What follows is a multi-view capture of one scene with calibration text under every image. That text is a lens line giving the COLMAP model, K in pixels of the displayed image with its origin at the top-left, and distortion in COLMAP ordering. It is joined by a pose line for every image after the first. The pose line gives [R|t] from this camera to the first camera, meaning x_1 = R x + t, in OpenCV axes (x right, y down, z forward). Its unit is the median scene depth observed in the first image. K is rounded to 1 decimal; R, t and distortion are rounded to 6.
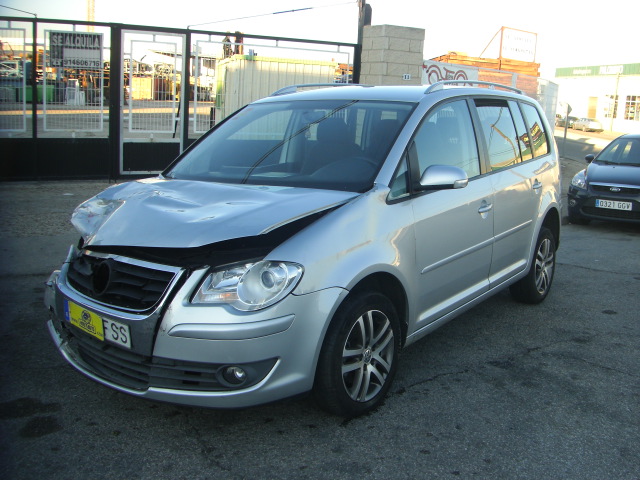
lens RADIAL K [[737.2, 0, 380.2], [0, 737.2, 242.7], [0, 0, 1]] dist [-0.185005, 0.076151]
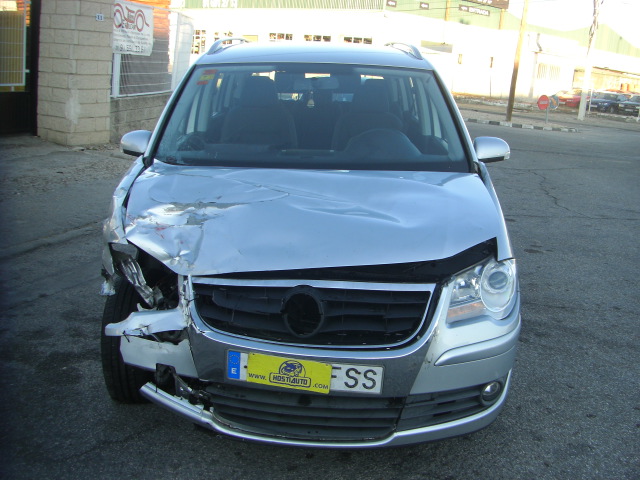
lens RADIAL K [[737.2, 0, 380.2], [0, 737.2, 242.7], [0, 0, 1]] dist [-0.185005, 0.076151]
pose [[0.810047, -0.125436, 0.572791, -0.752361], [0.072130, 0.990748, 0.114959, -0.106550], [-0.581911, -0.051807, 0.811600, 0.331596]]
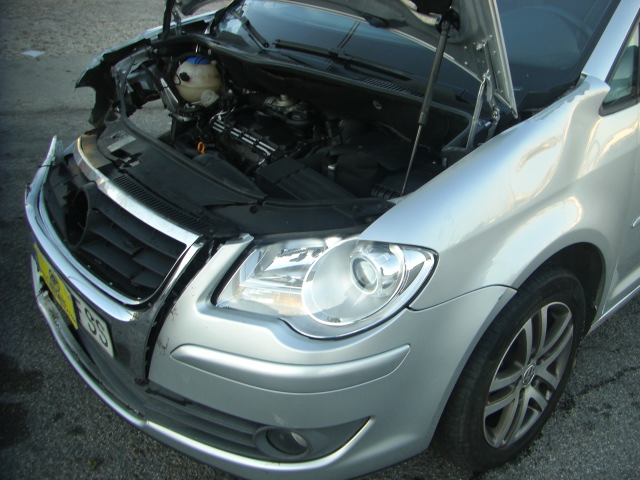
lens RADIAL K [[737.2, 0, 380.2], [0, 737.2, 242.7], [0, 0, 1]] dist [-0.185005, 0.076151]
pose [[0.980829, 0.124910, -0.149575, -0.065683], [-0.081259, 0.959797, 0.268677, -0.102709], [0.177122, -0.251372, 0.951546, 0.498233]]
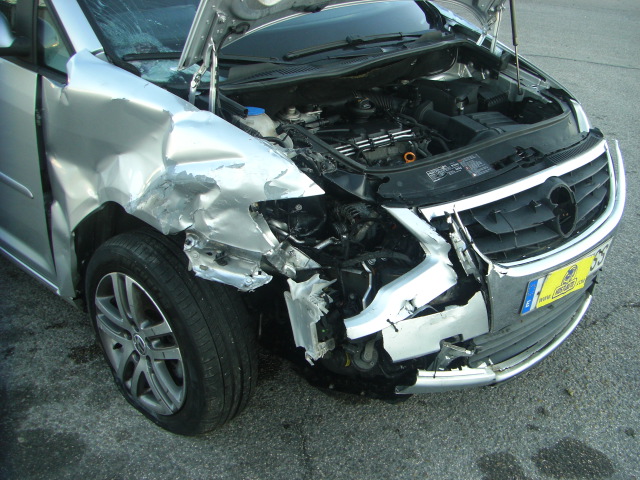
lens RADIAL K [[737.2, 0, 380.2], [0, 737.2, 242.7], [0, 0, 1]] dist [-0.185005, 0.076151]
pose [[0.087281, -0.450979, 0.888257, -0.994422], [0.102295, 0.891004, 0.442322, -0.229487], [-0.990918, 0.052258, 0.123901, 1.081771]]
